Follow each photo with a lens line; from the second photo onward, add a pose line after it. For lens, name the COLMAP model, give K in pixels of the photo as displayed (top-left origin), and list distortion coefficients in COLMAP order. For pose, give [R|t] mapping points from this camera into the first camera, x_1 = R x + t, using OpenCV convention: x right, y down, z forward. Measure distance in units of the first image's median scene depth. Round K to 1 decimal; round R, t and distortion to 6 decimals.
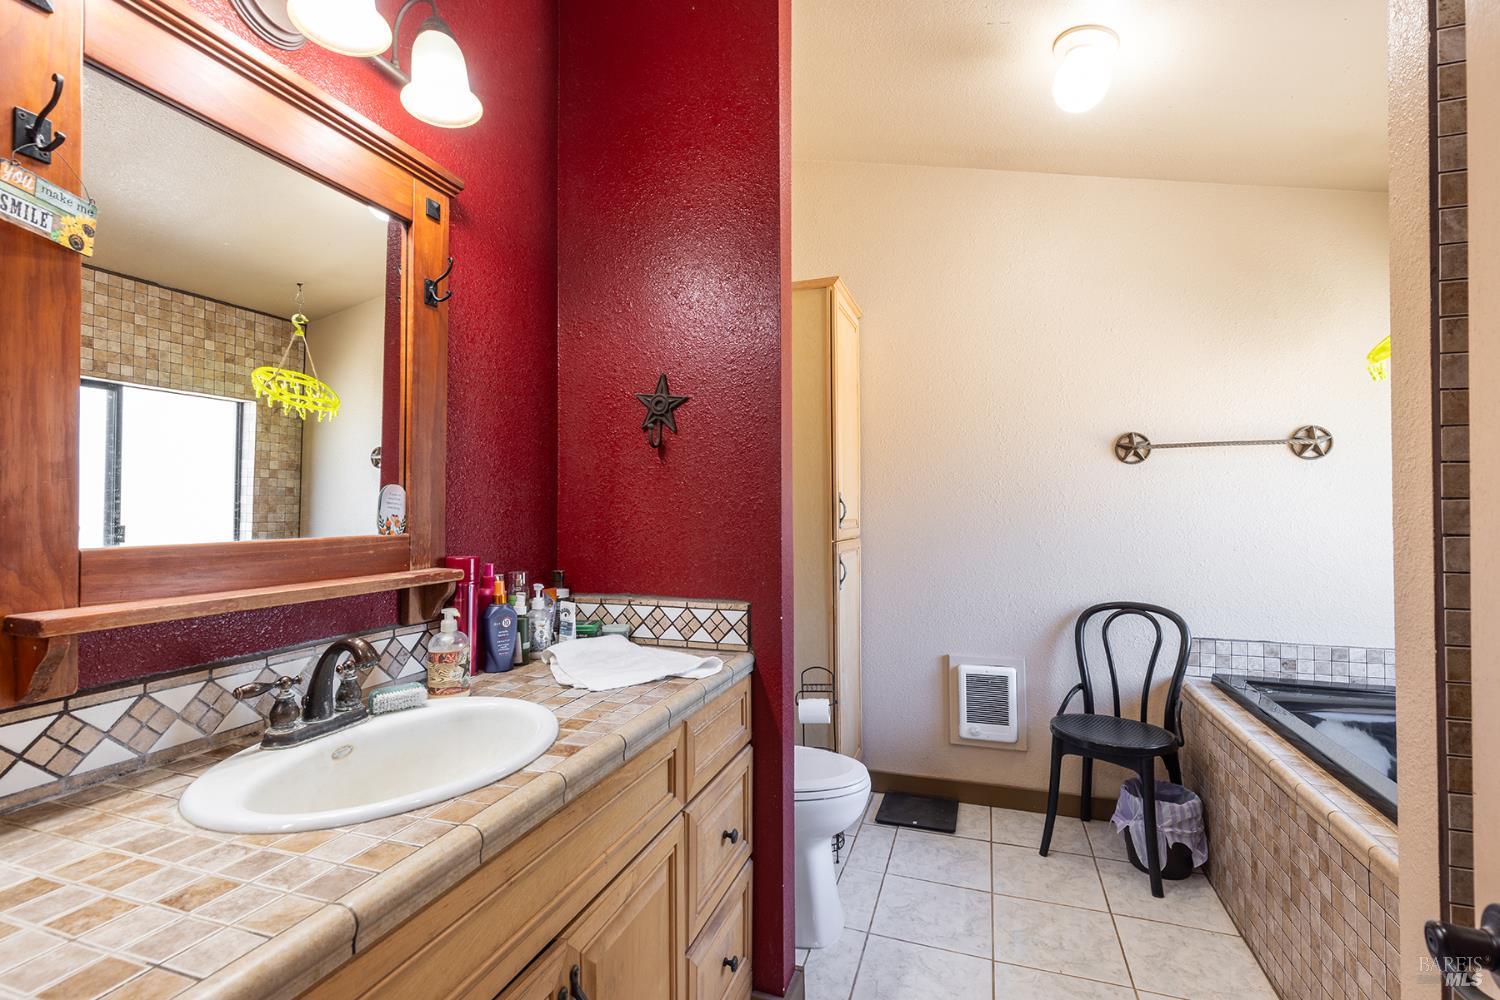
lens RADIAL K [[675.3, 0, 751.0], [0, 675.3, 500.4], [0, 0, 1]] dist [0.012837, 0.000833]
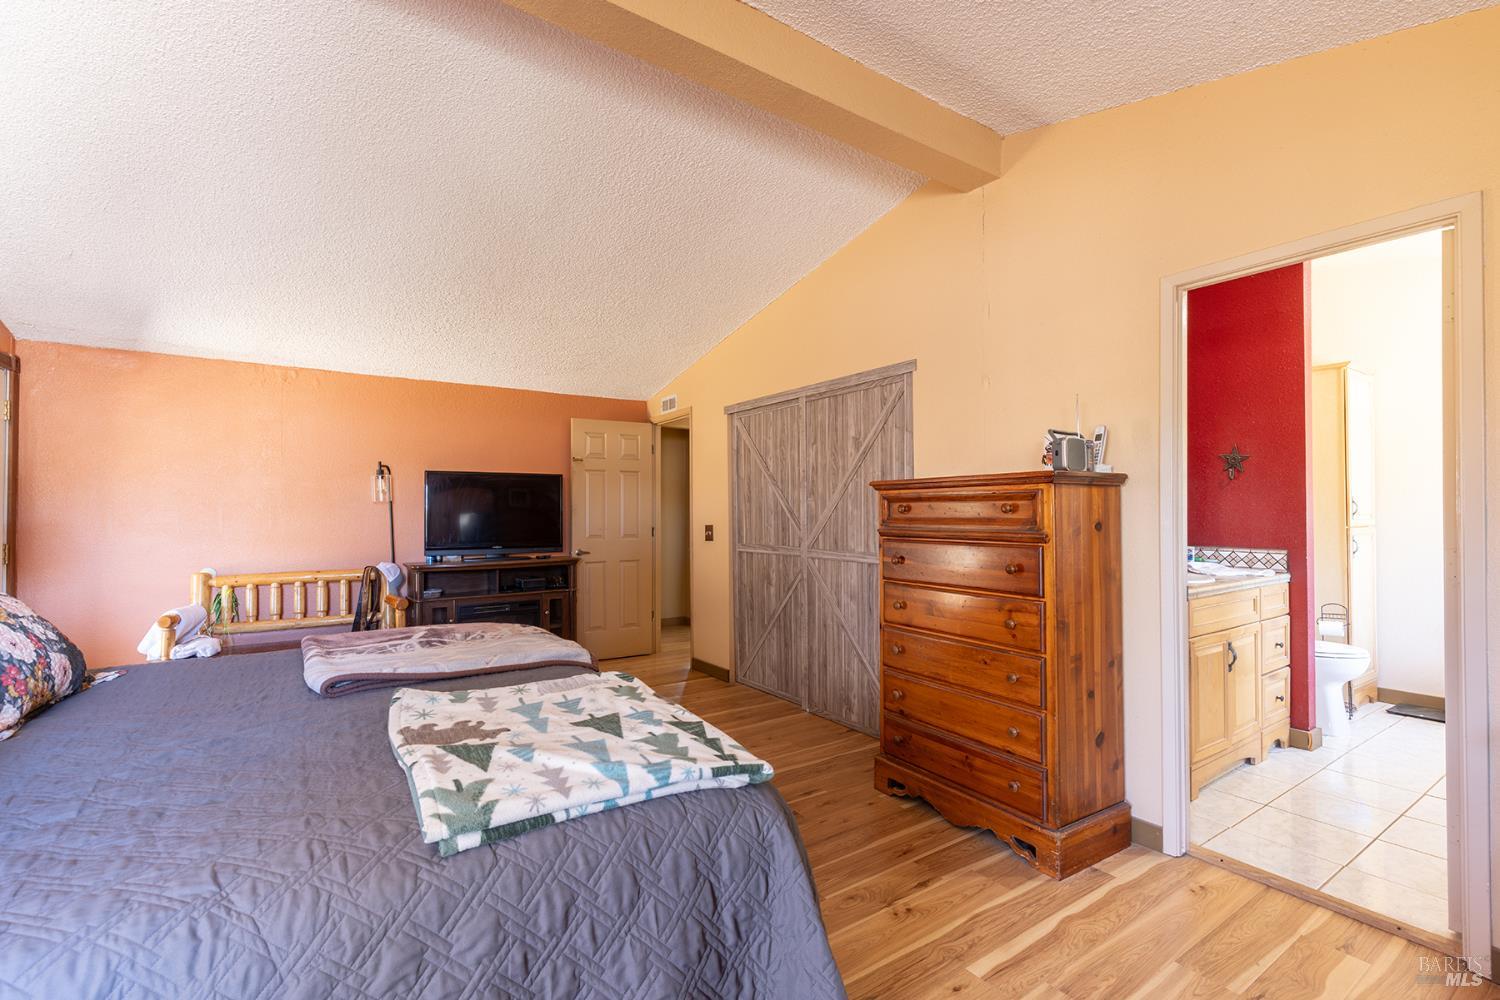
lens RADIAL K [[675.3, 0, 757.2], [0, 675.3, 507.4], [0, 0, 1]] dist [0.012837, 0.000833]
pose [[0.814485, -0.005179, -0.580162, -0.115641], [0.011436, 0.999909, 0.007128, -0.018366], [0.580072, -0.012441, 0.814470, -1.665802]]
